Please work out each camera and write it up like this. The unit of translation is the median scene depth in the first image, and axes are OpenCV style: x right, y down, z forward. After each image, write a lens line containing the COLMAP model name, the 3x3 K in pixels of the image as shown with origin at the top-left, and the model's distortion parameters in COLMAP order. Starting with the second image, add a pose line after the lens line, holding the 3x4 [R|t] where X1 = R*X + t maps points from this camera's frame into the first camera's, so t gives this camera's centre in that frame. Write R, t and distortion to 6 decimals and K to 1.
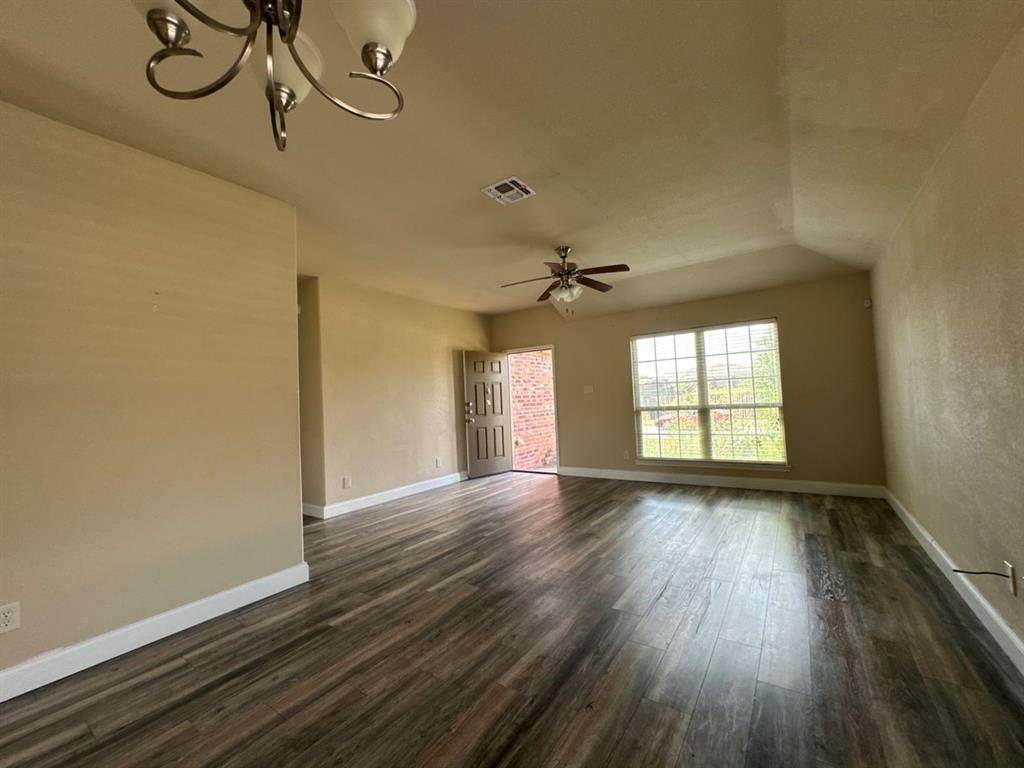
lens RADIAL K [[412.4, 0, 512.2], [0, 412.4, 384.5], [0, 0, 1]] dist [0.002024, 0.000004]
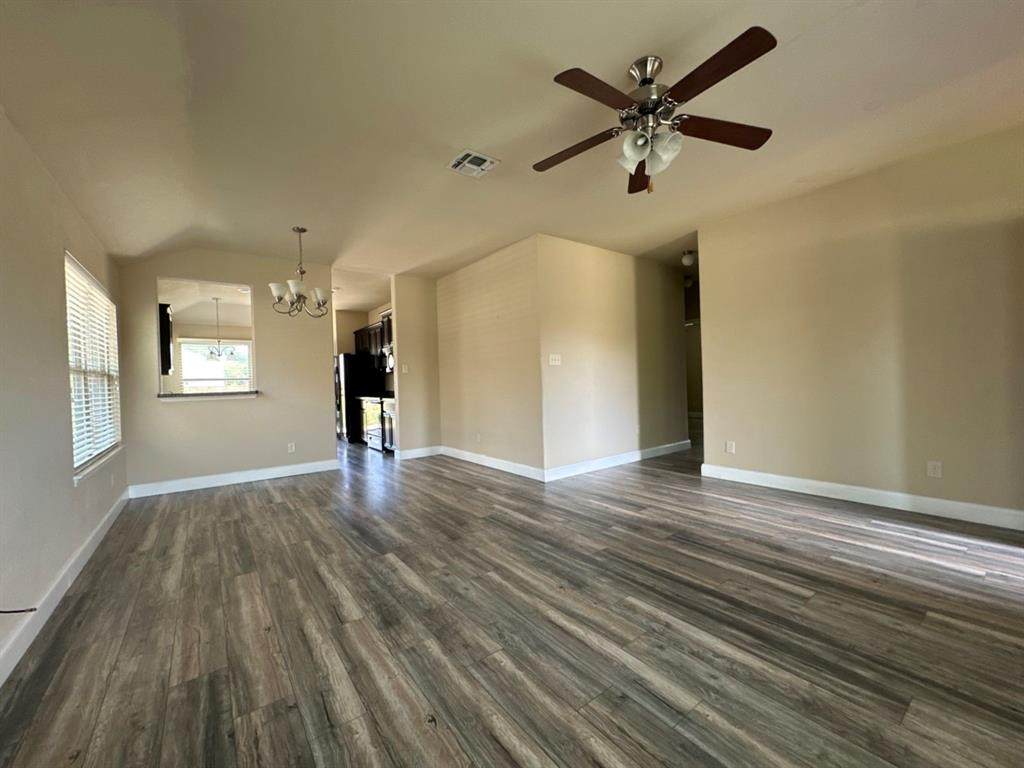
lens RADIAL K [[412.4, 0, 511.3], [0, 412.4, 384.3], [0, 0, 1]] dist [0.002024, 0.000004]
pose [[-0.317478, 0.065525, -0.945999, 0.801654], [0.083761, 0.995648, 0.040854, 0.031752], [0.944559, -0.066267, -0.321585, 1.147517]]
